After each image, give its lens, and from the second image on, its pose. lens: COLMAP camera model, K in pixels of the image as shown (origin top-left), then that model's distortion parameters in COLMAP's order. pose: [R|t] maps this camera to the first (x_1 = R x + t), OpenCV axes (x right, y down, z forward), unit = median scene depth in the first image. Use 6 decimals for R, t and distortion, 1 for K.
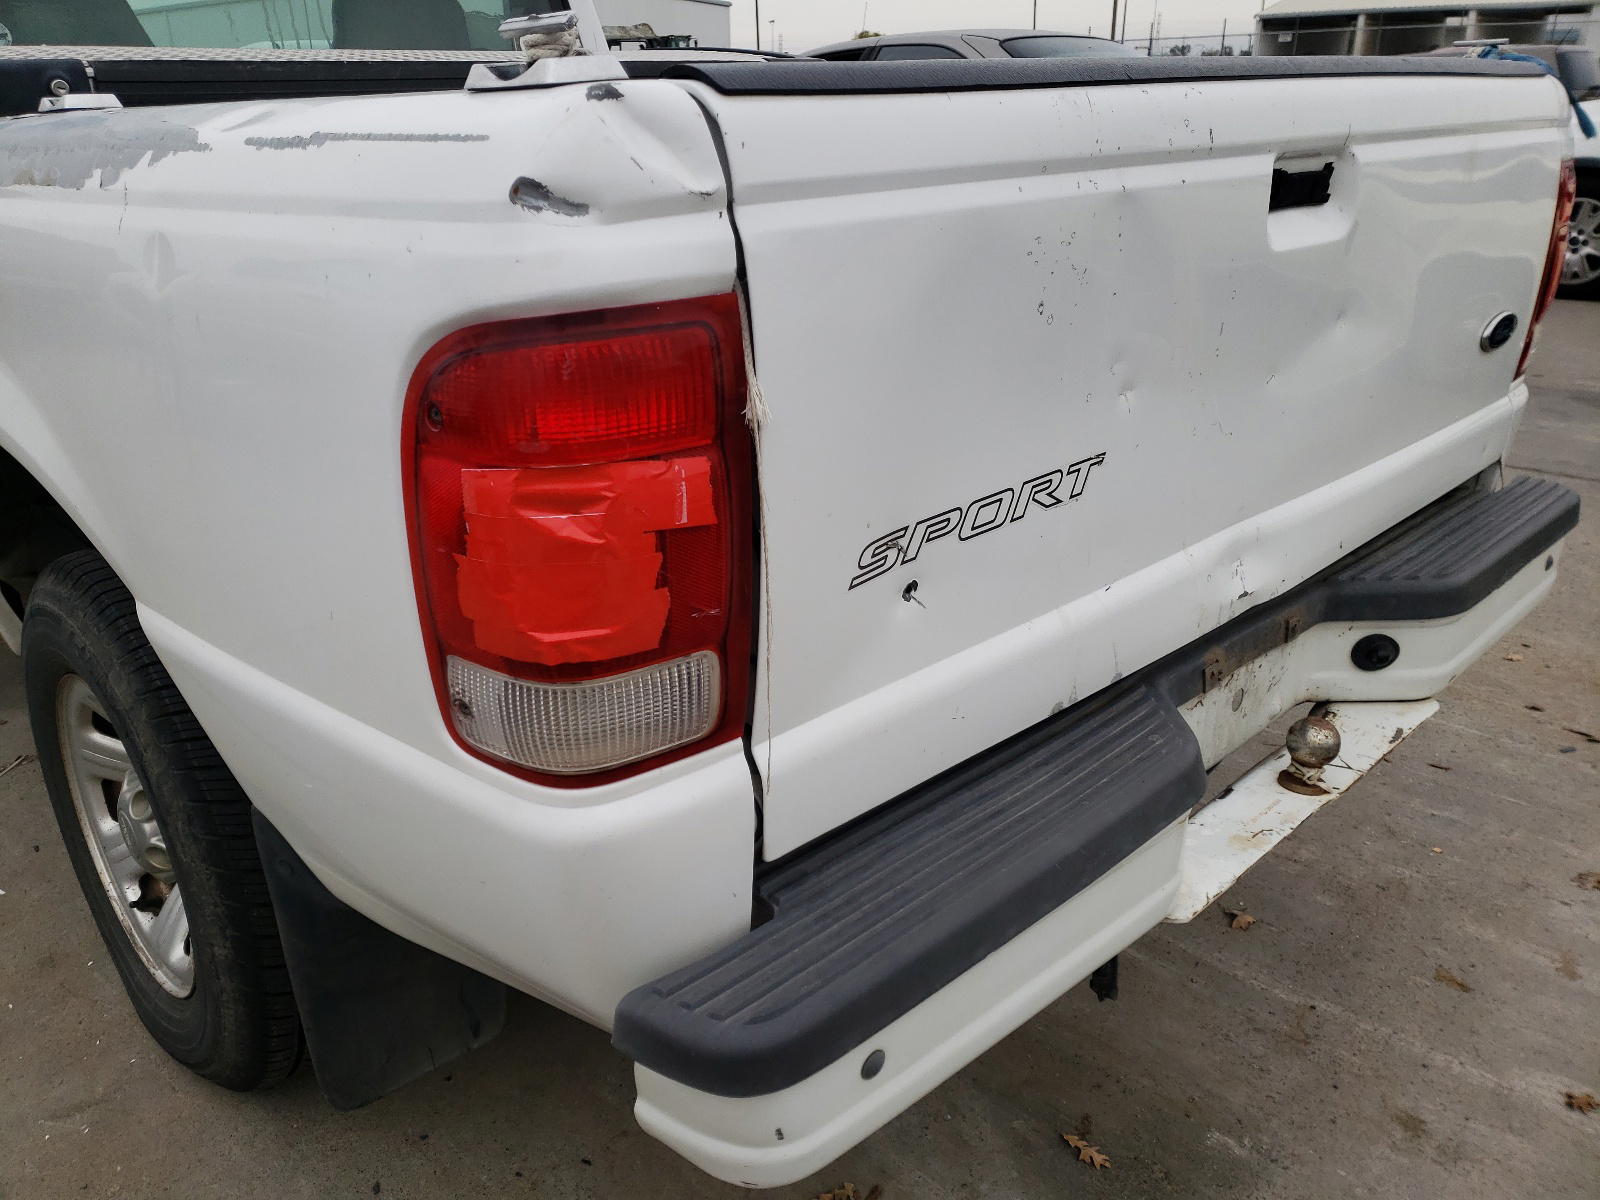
lens RADIAL K [[1233.2, 0, 759.7], [0, 1233.2, 622.0], [0, 0, 1]] dist [0.017037, 0.004170]
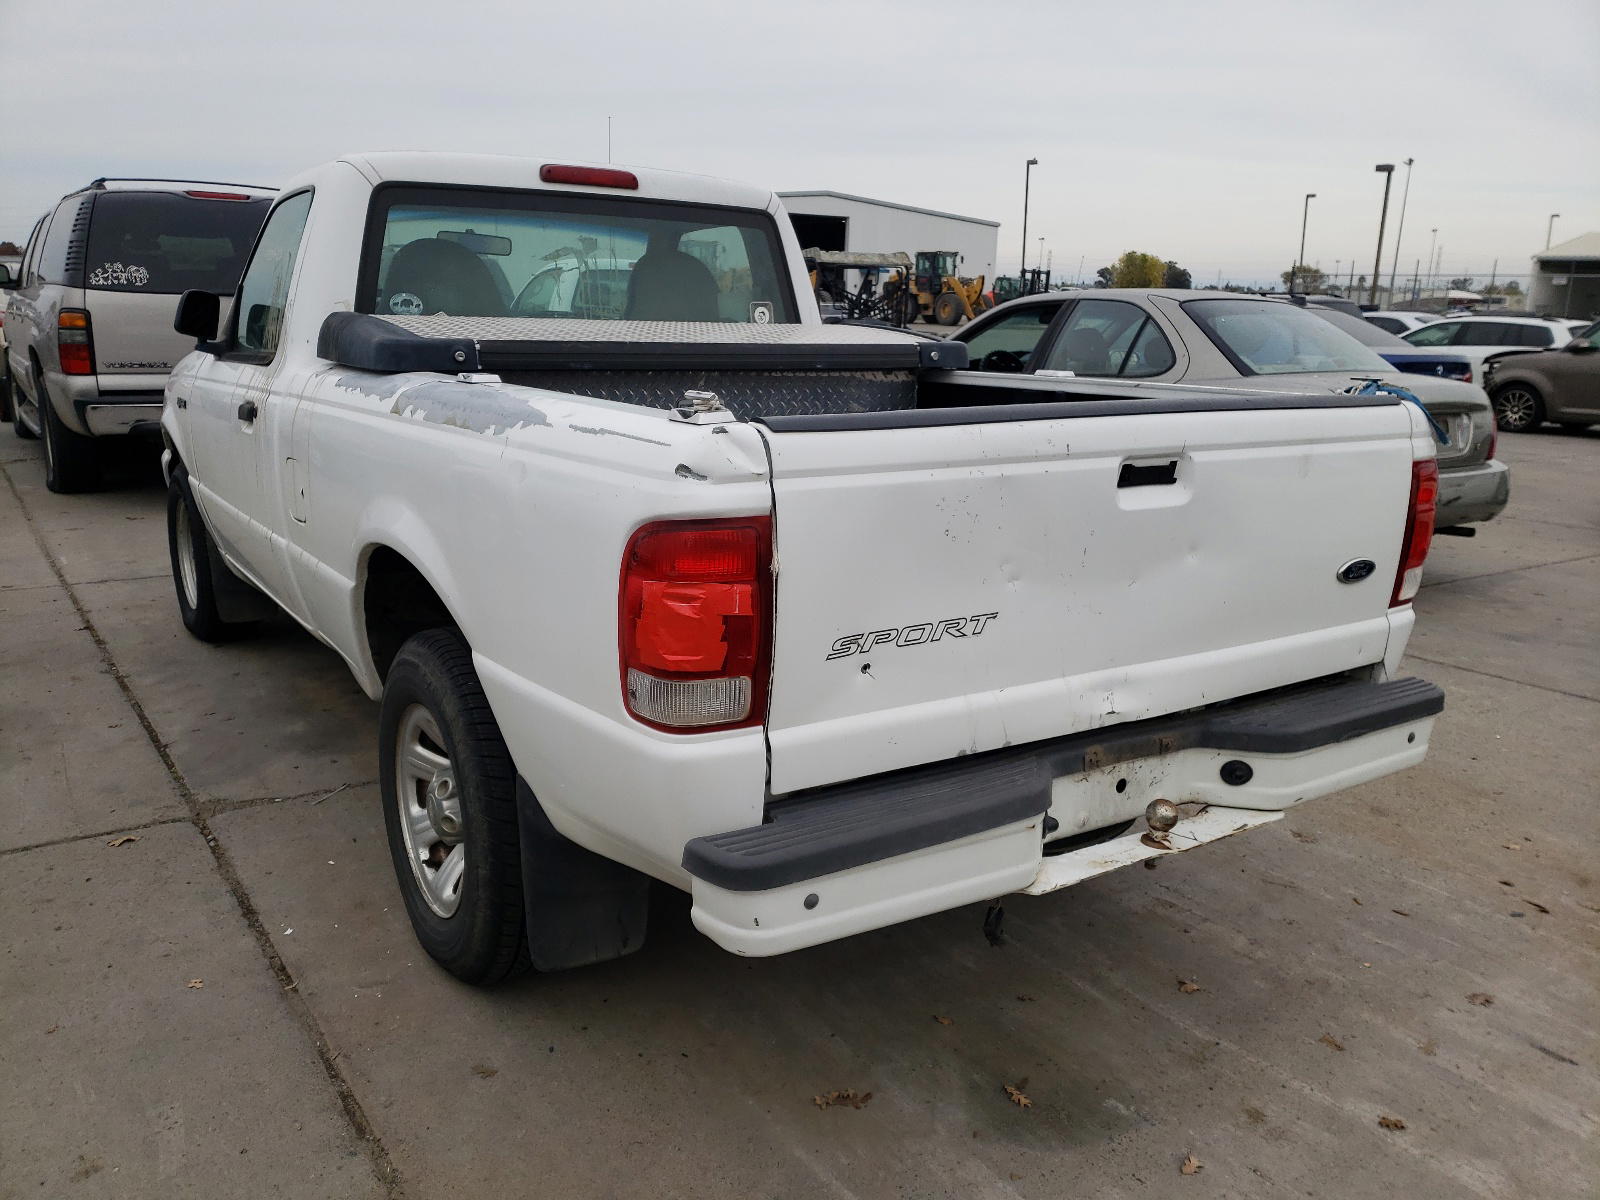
lens RADIAL K [[1249.1, 0, 796.4], [0, 1249.1, 646.6], [0, 0, 1]] dist [0.068377, -0.081724]
pose [[0.983305, 0.092643, -0.156617, 0.232825], [-0.112110, 0.986374, -0.120407, 0.137329], [0.143328, 0.135955, 0.980292, -0.687947]]
